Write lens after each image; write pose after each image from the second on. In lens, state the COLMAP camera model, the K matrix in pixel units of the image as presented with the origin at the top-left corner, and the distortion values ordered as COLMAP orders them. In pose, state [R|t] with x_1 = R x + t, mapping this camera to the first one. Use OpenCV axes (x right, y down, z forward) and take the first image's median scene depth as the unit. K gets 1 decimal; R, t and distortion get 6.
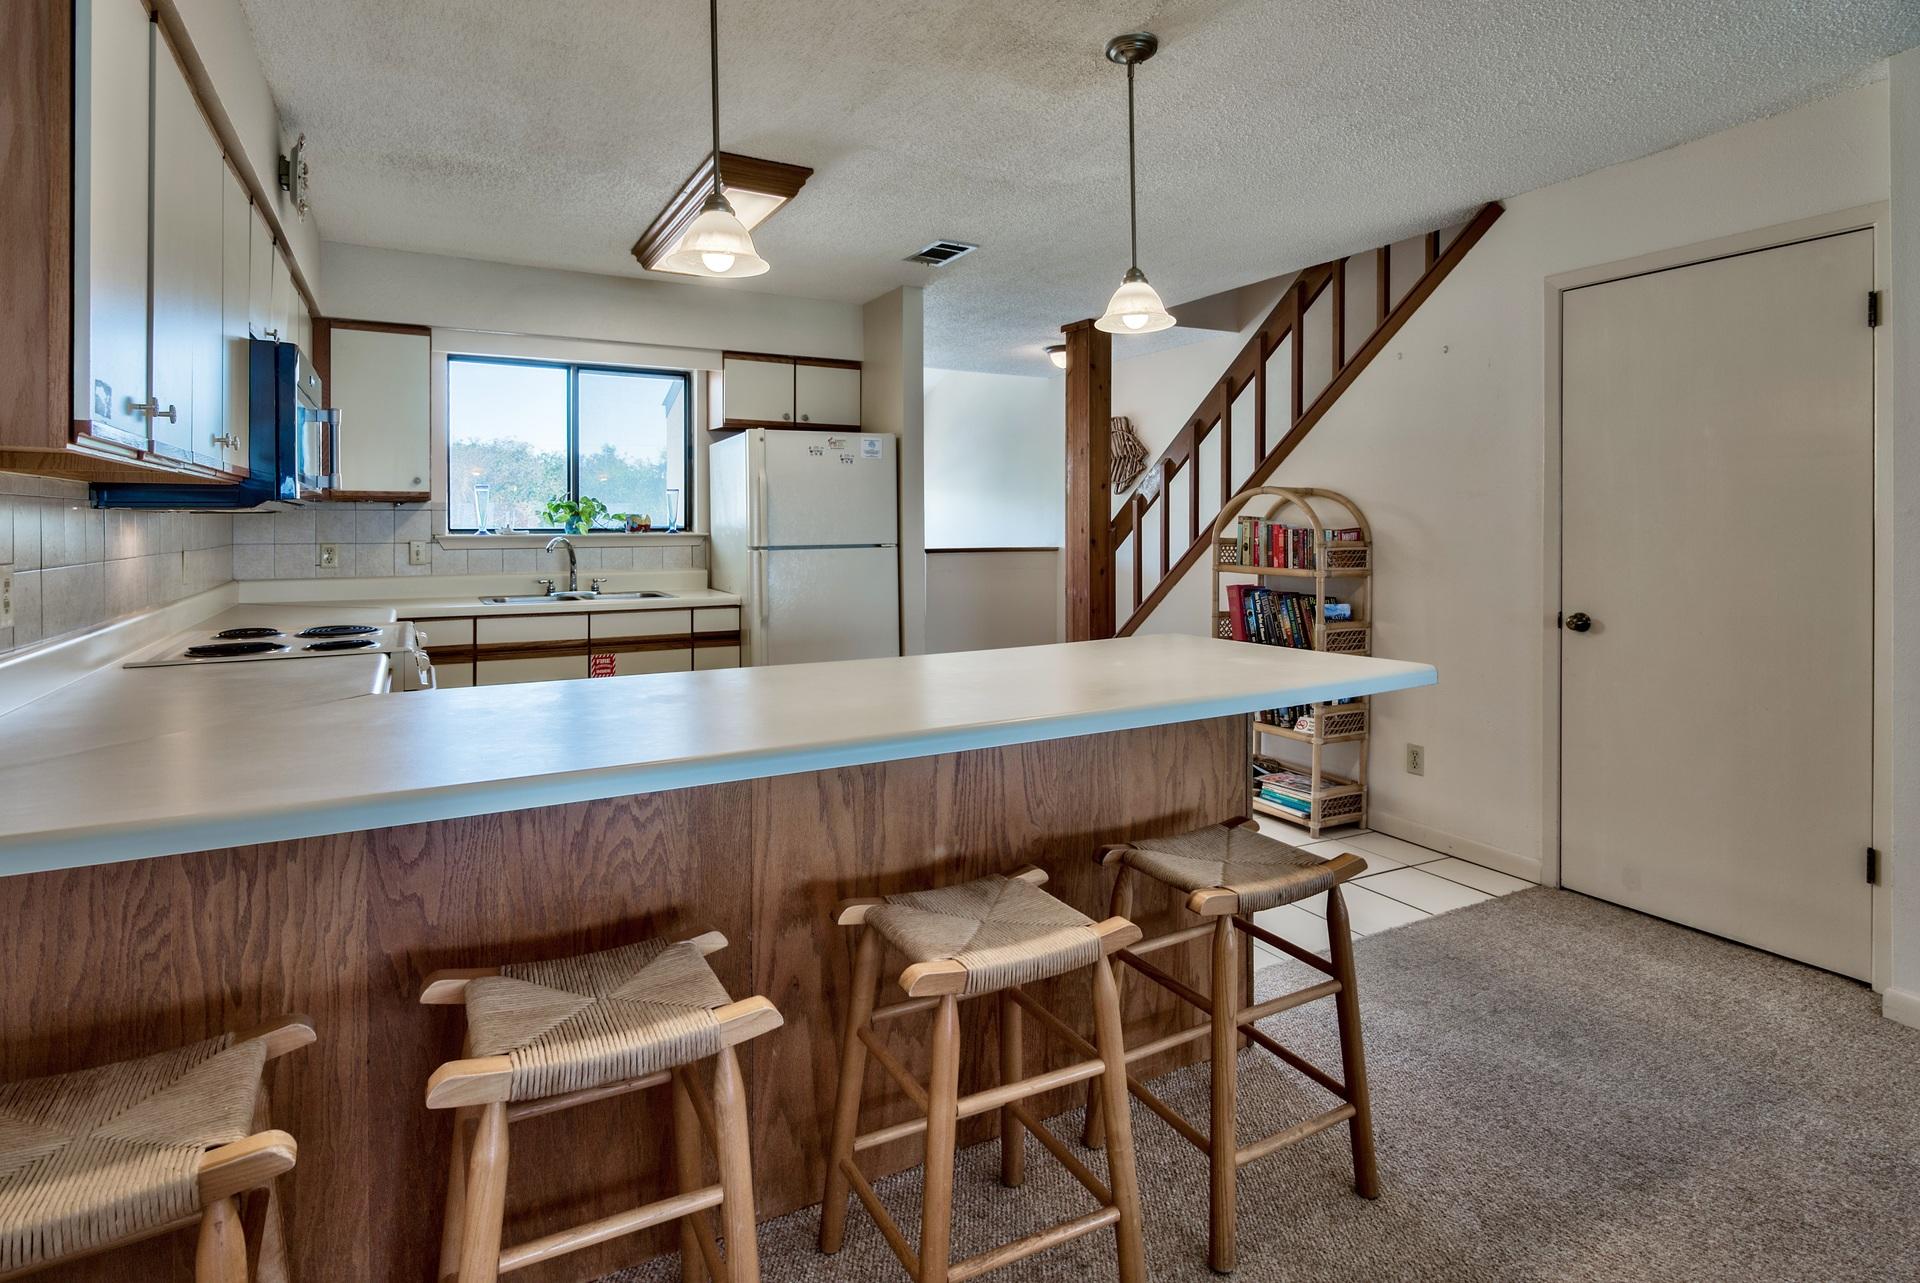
lens RADIAL K [[988.2, 0, 965.4], [0, 988.2, 515.8], [0, 0, 1]] dist [0.005807, 0.002228]
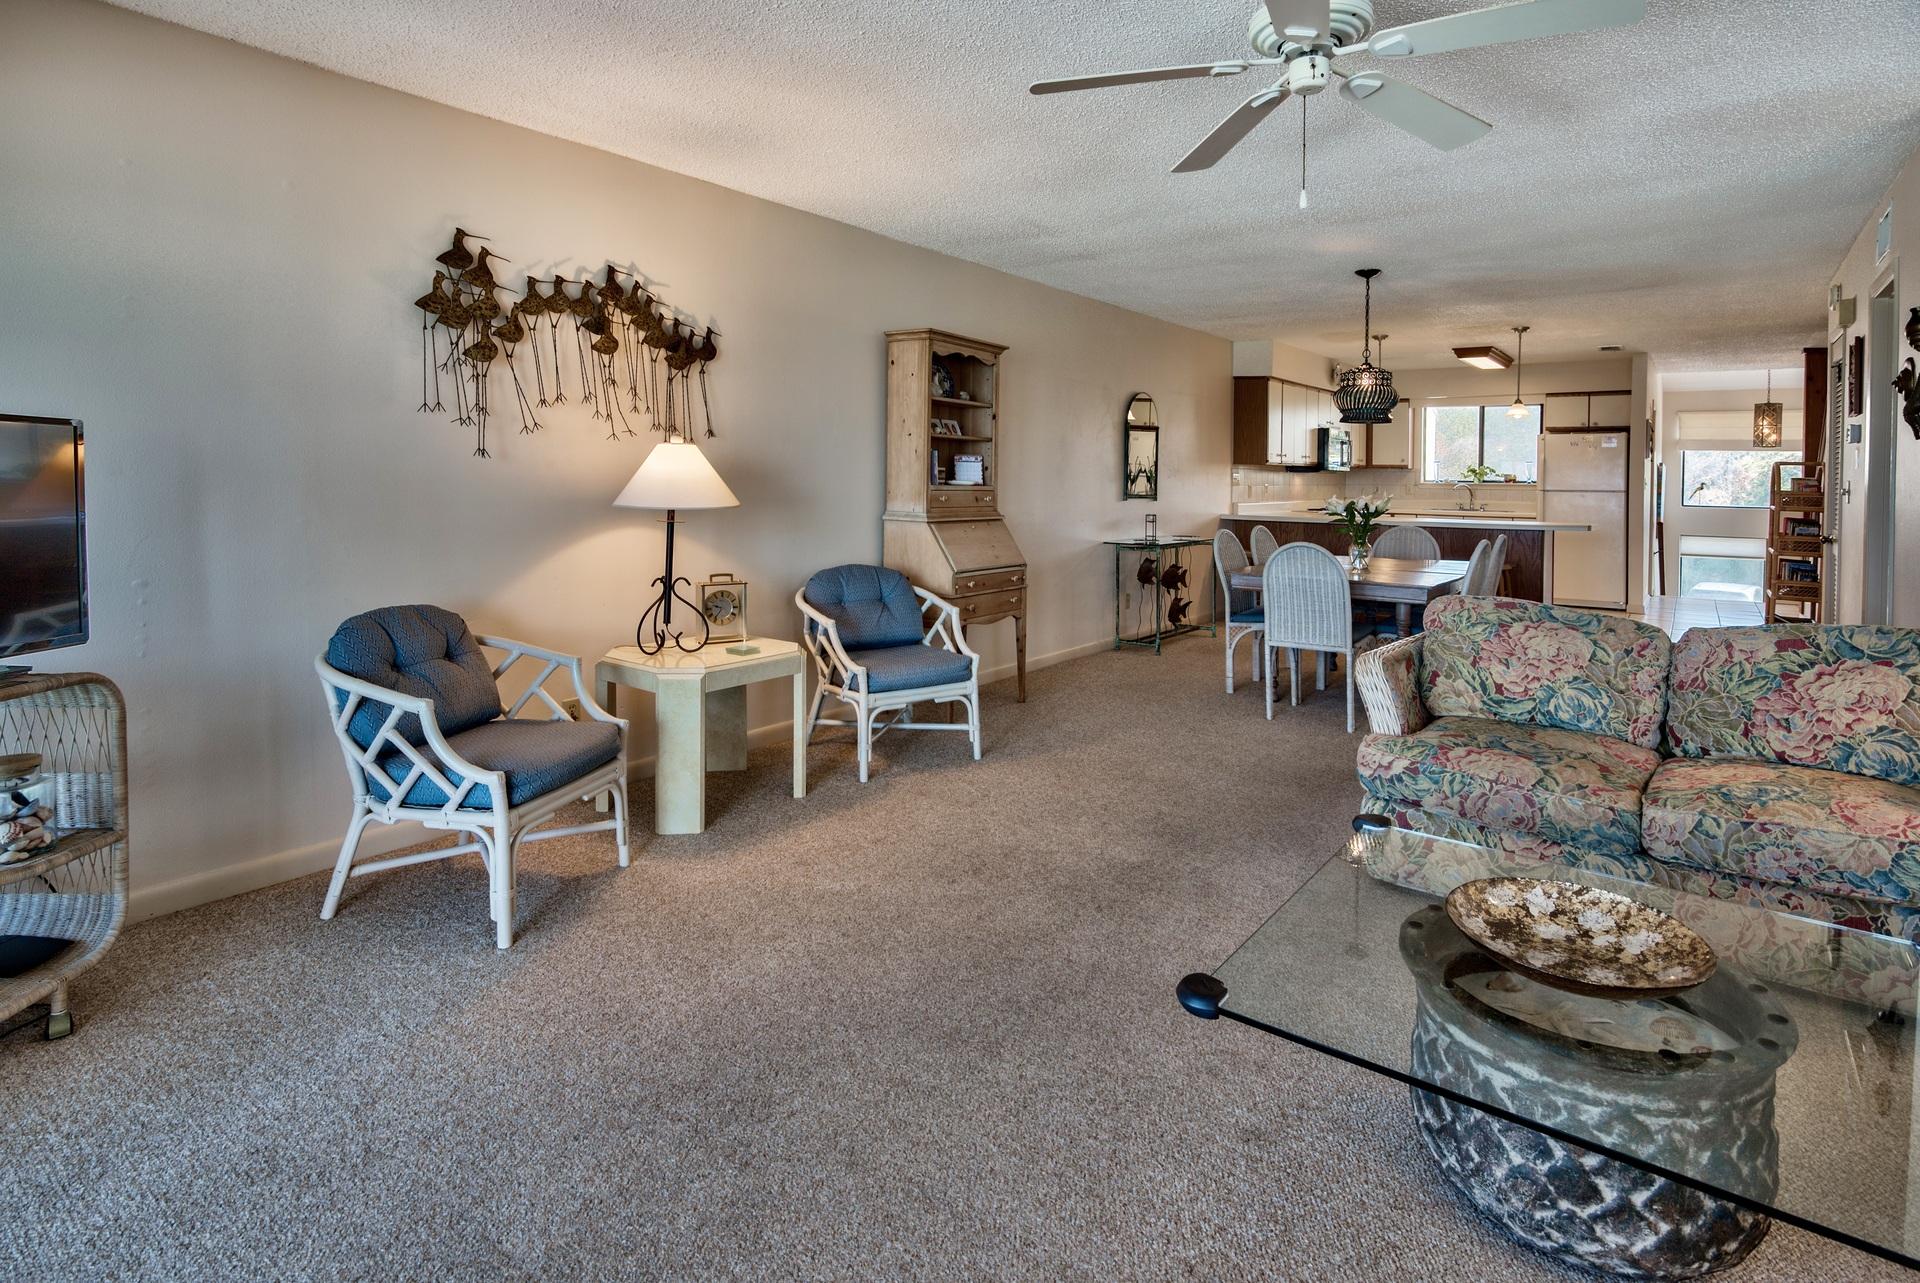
lens RADIAL K [[999.2, 0, 960.5], [0, 999.2, 496.6], [0, 0, 1]] dist [-0.005012, -0.000340]
pose [[0.420344, 0.028544, -0.906916, 1.137668], [-0.004427, 0.999558, 0.029408, -0.011579], [0.907354, -0.008347, 0.420284, -0.970911]]
